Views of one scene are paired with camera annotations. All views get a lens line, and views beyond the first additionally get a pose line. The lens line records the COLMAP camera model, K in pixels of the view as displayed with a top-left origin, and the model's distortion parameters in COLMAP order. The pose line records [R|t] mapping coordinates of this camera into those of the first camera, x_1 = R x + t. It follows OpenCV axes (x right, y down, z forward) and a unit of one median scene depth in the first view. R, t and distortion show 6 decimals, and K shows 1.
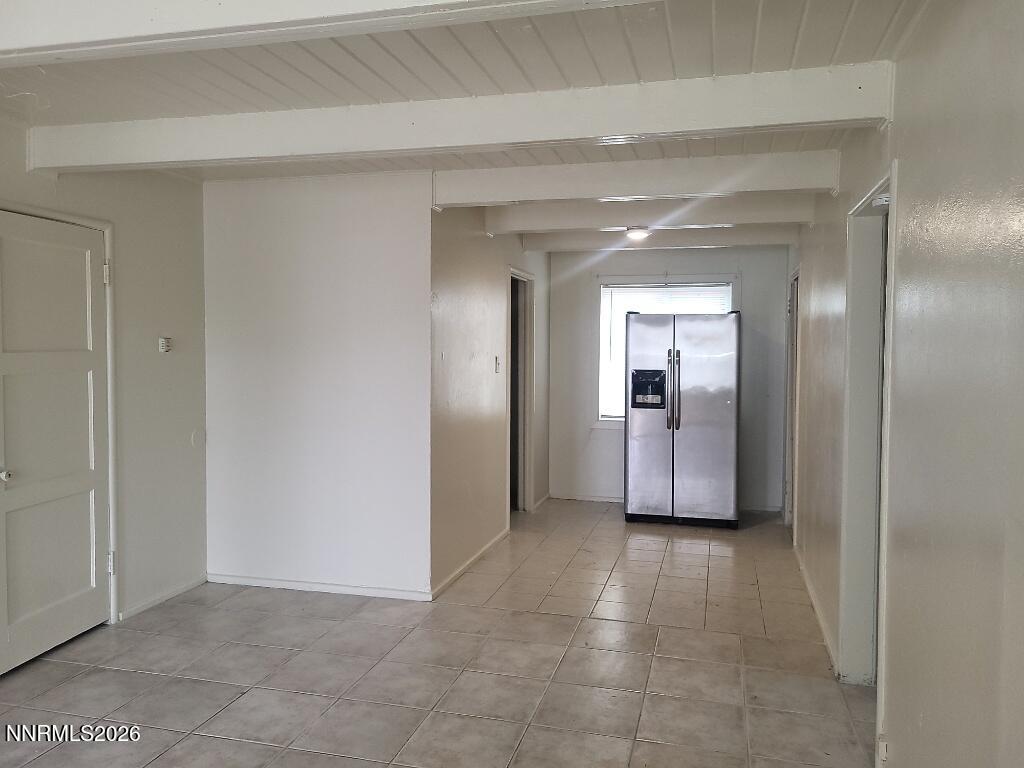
lens RADIAL K [[779.3, 0, 534.2], [0, 779.3, 382.1], [0, 0, 1]] dist [0.003501, 0.000226]
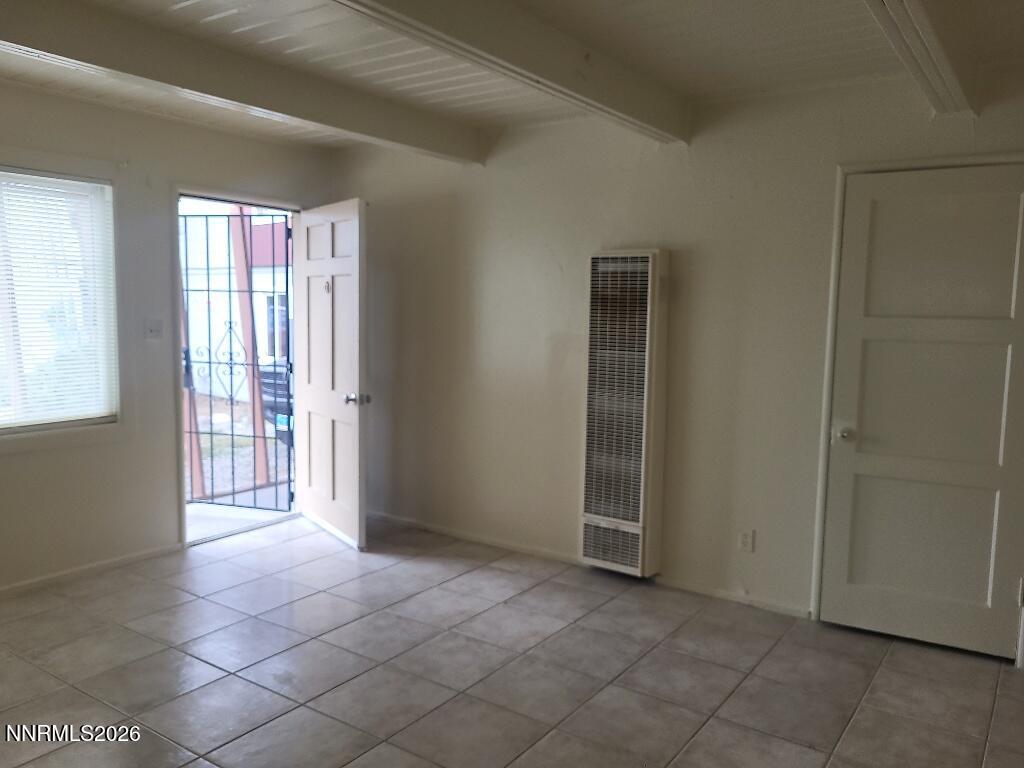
lens RADIAL K [[779.3, 0, 534.2], [0, 779.3, 382.1], [0, 0, 1]] dist [0.003501, 0.000226]
pose [[-0.344829, 0.078727, -0.935358, 0.410415], [-0.069208, 0.991632, 0.108977, -0.038580], [0.936111, 0.102313, -0.336495, 0.885714]]
